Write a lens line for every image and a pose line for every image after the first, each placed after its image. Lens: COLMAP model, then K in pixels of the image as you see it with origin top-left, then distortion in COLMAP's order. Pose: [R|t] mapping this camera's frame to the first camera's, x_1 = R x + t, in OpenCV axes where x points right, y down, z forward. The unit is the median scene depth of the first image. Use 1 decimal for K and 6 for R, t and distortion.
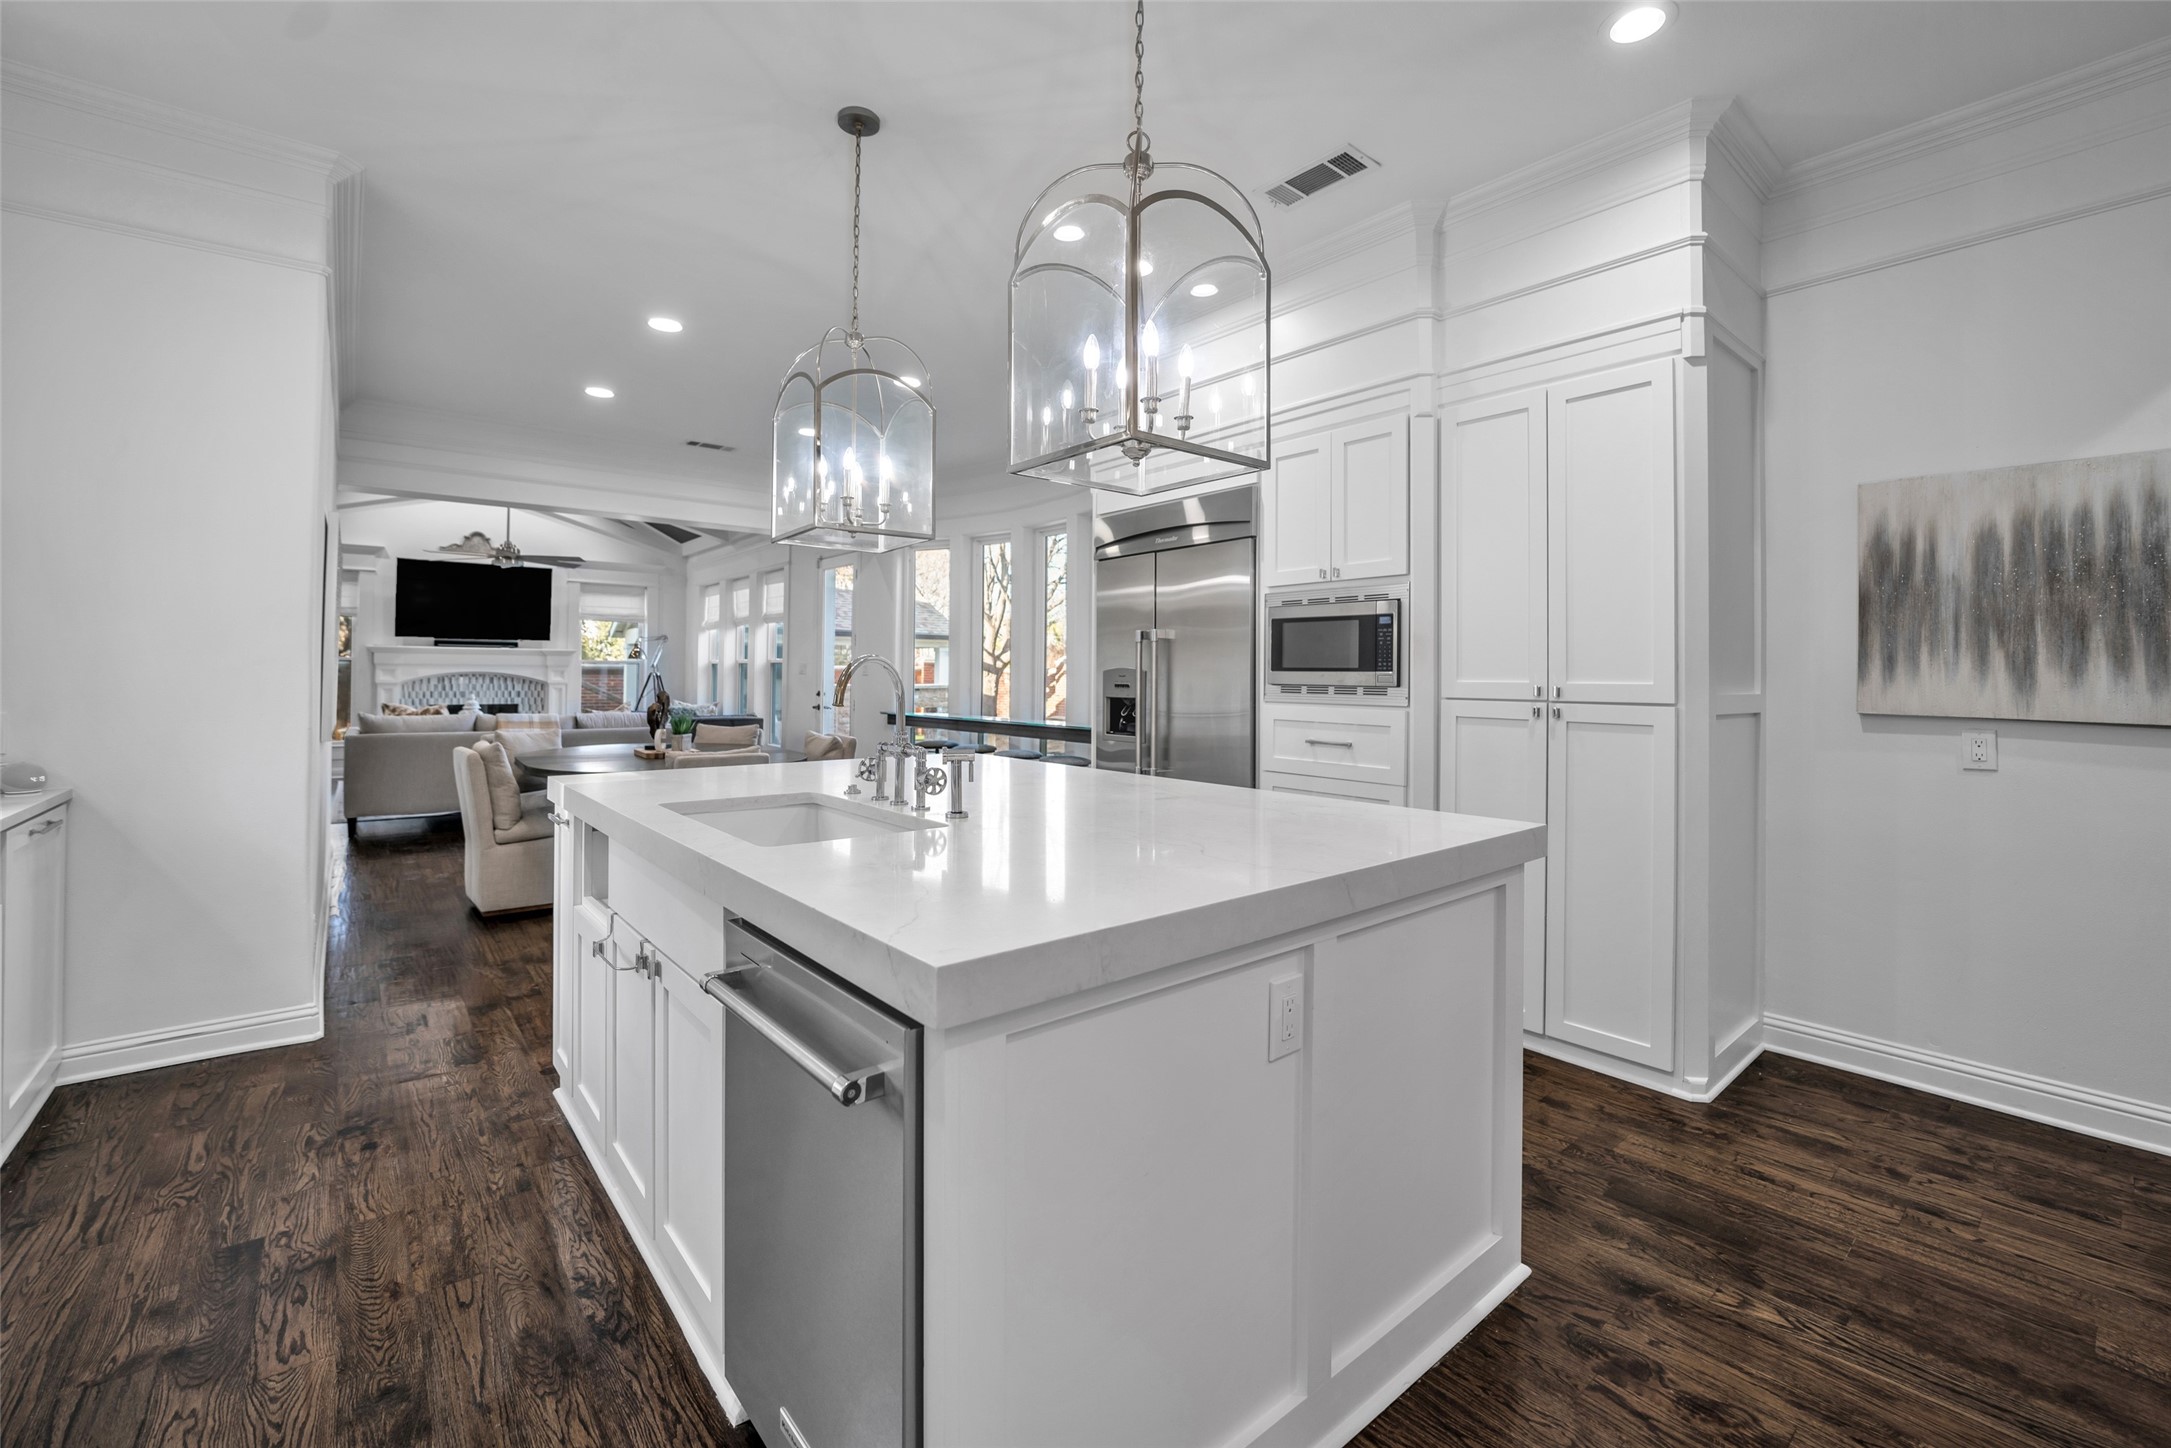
lens RADIAL K [[886.5, 0, 1072.8], [0, 886.5, 671.5], [0, 0, 1]] dist [-0.030640, -0.000344]
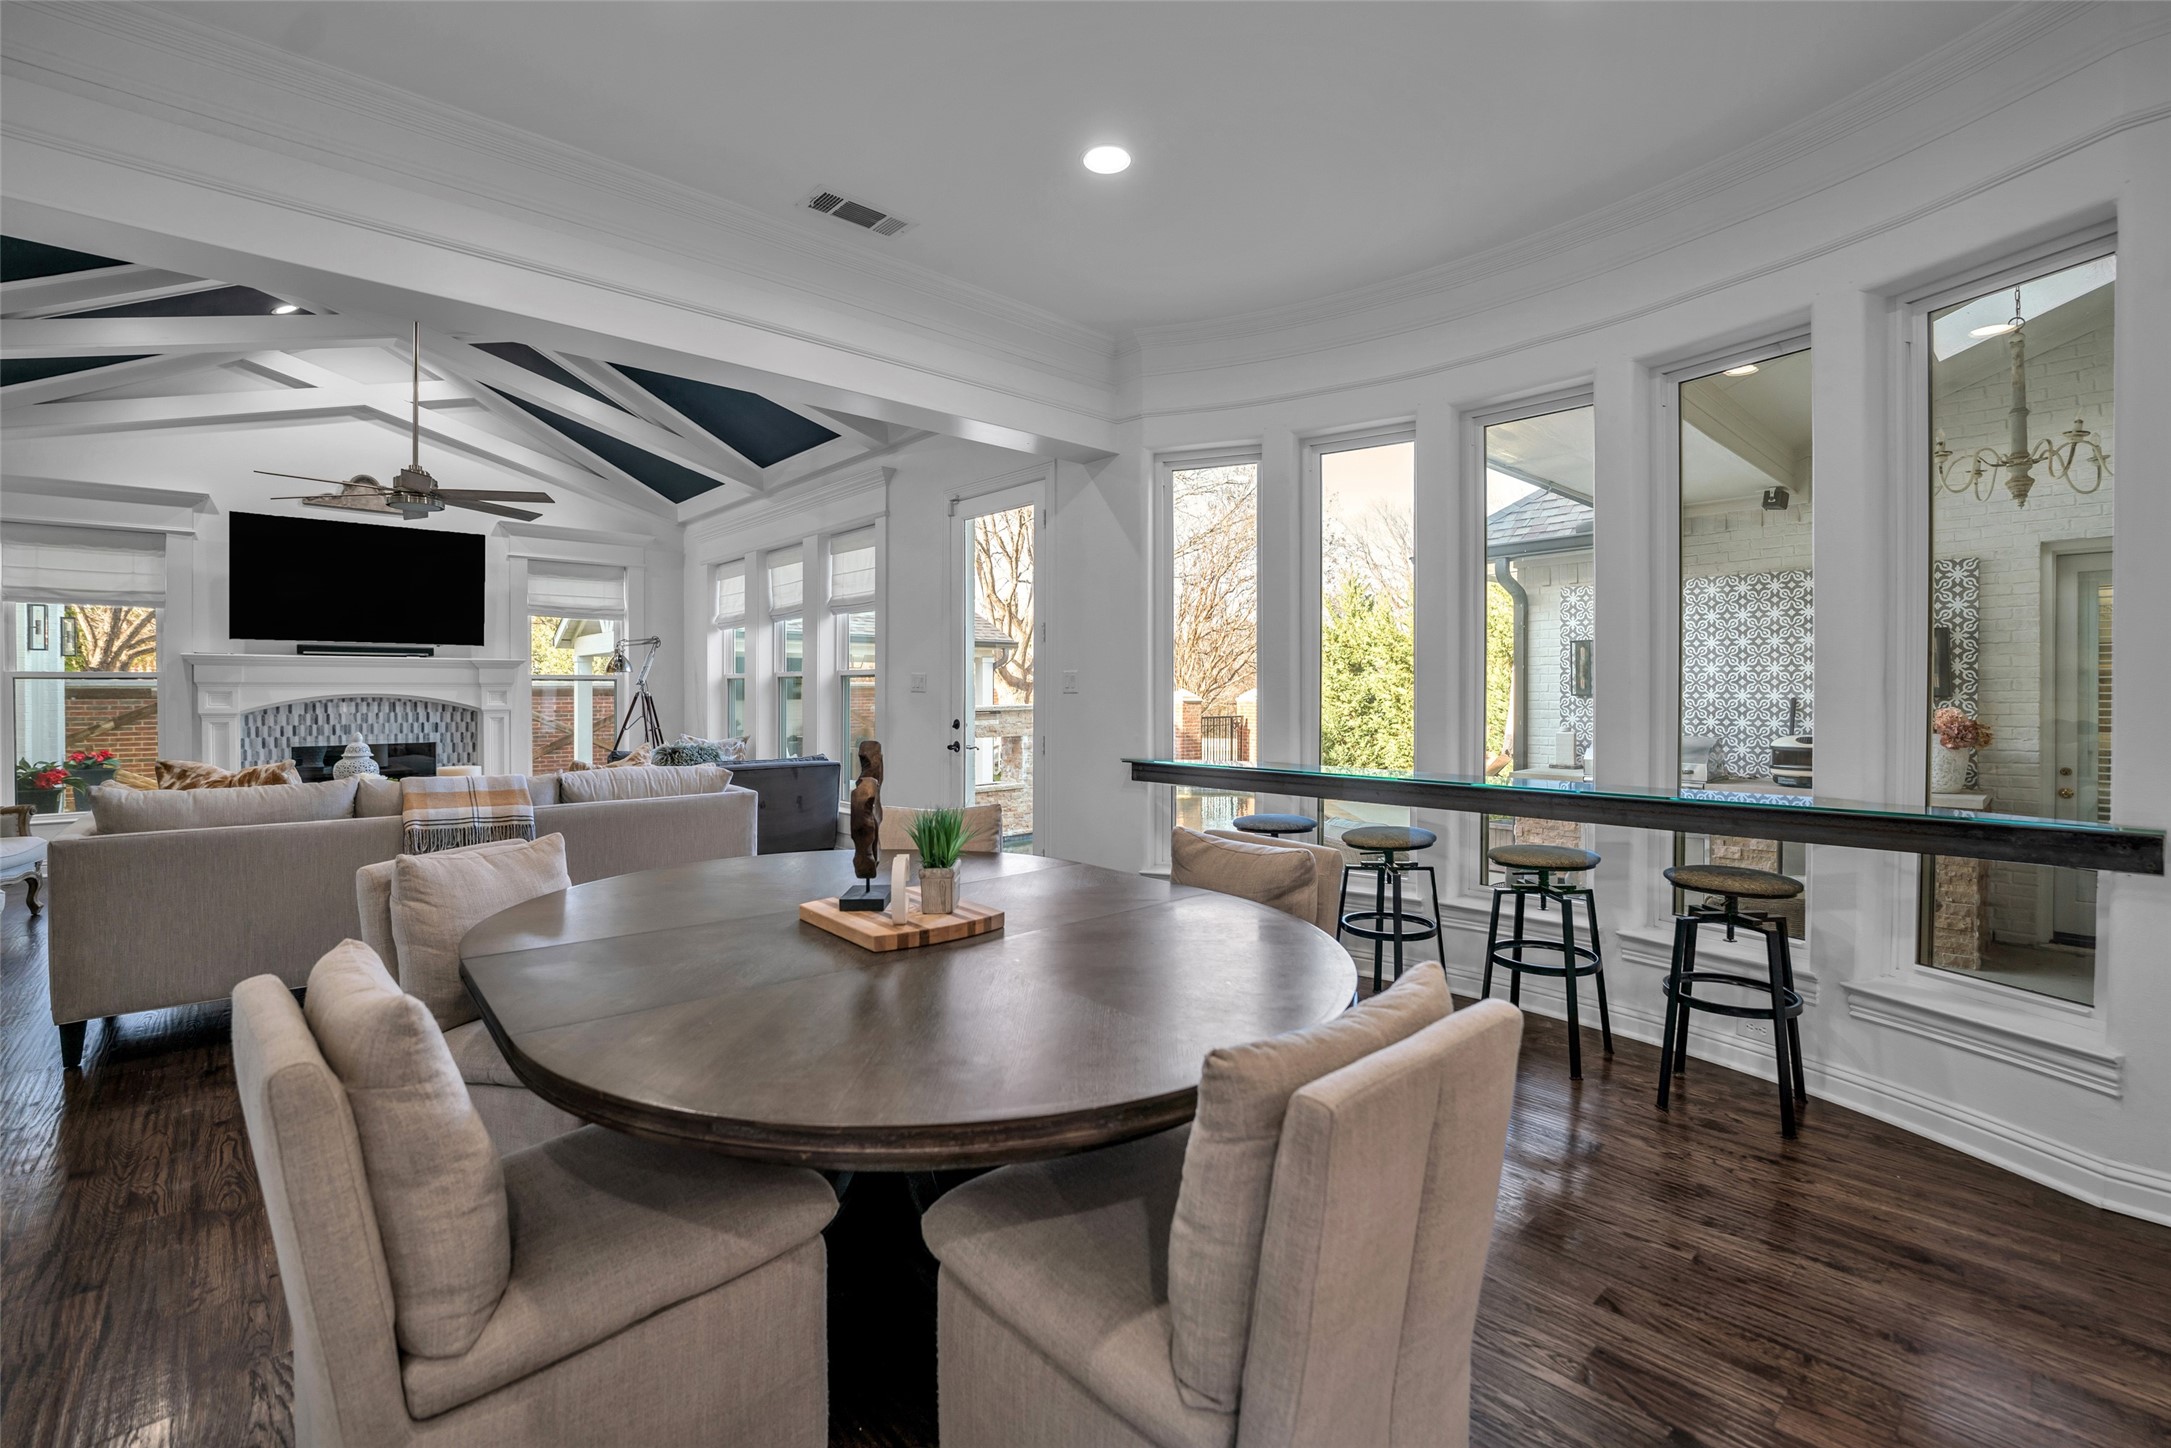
lens RADIAL K [[937.0, 0, 1088.7], [0, 937.0, 707.4], [0, 0, 1]] dist [-0.027113, 0.000286]
pose [[0.998306, -0.011157, 0.057108, -0.194275], [0.009895, 0.999702, 0.022335, -0.000003], [-0.057340, -0.021732, 0.998118, 0.296523]]
